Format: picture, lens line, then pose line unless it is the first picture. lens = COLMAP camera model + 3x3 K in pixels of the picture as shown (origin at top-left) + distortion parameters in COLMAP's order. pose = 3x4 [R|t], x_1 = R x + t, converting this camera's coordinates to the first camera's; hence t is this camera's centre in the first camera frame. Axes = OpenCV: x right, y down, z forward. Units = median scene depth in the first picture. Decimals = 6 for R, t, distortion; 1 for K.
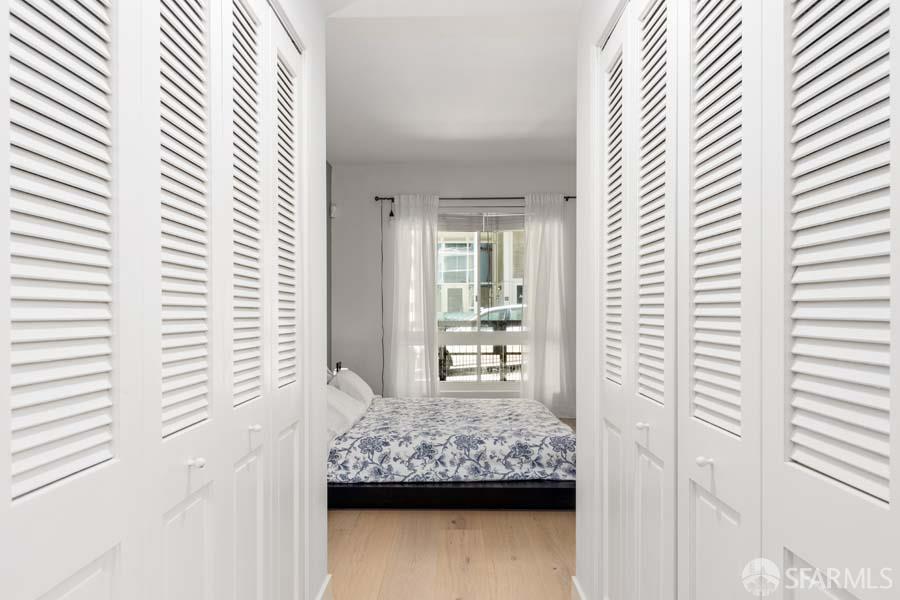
lens RADIAL K [[514.6, 0, 444.3], [0, 514.6, 302.8], [0, 0, 1]] dist [0.000396, 0.000008]
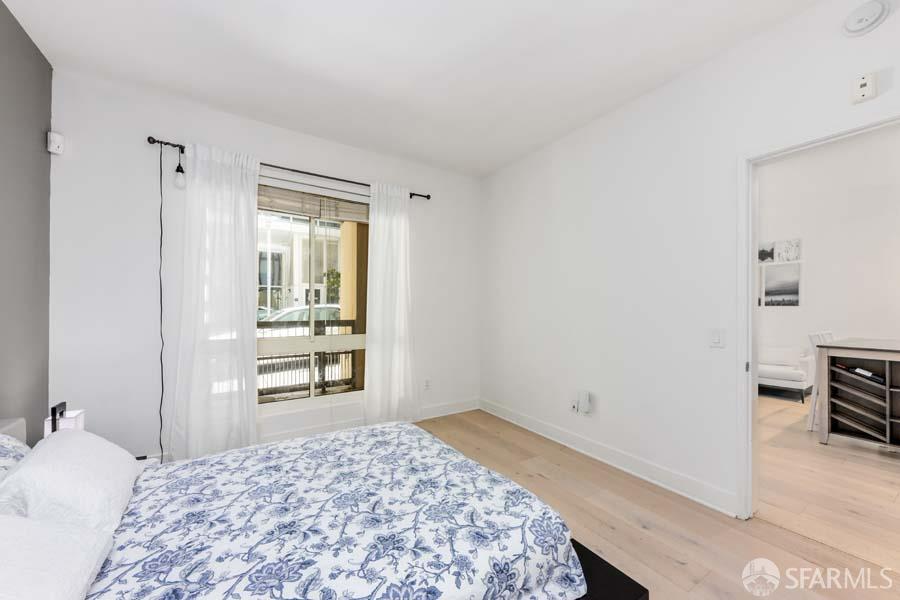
lens RADIAL K [[341.6, 0, 450.7], [0, 341.6, 304.2], [0, 0, 1]] dist [0.003672, -0.000364]
pose [[0.834864, 0.007649, 0.550403, -0.051427], [-0.007376, 0.999969, -0.002710, 0.004579], [-0.550407, -0.001797, 0.834895, 0.424274]]
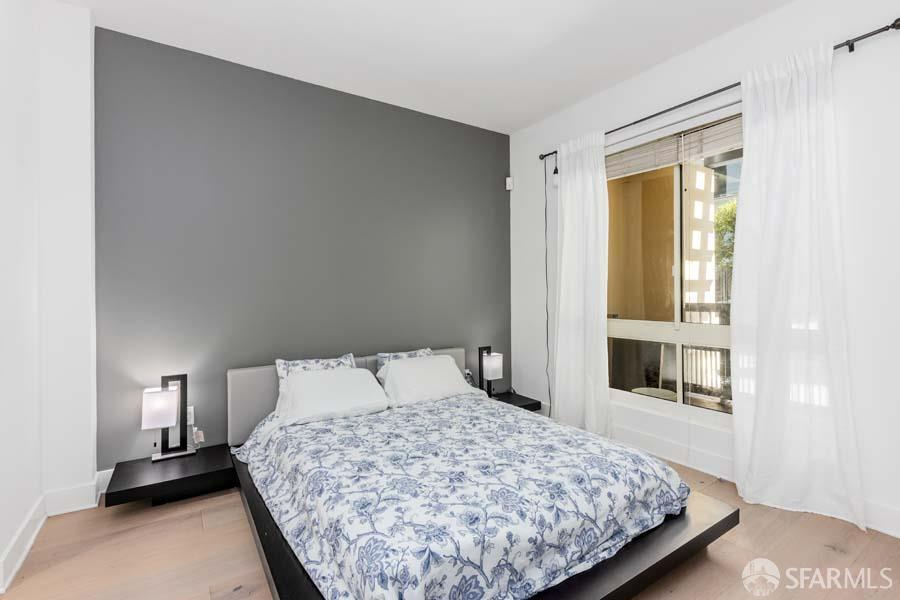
lens RADIAL K [[417.0, 0, 448.1], [0, 417.0, 292.8], [0, 0, 1]] dist [0.006124, 0.000075]
pose [[0.555166, -0.000010, -0.831740, 0.348642], [0.015900, 0.999817, 0.010600, 0.008736], [0.831588, -0.019110, 0.555064, 0.490654]]
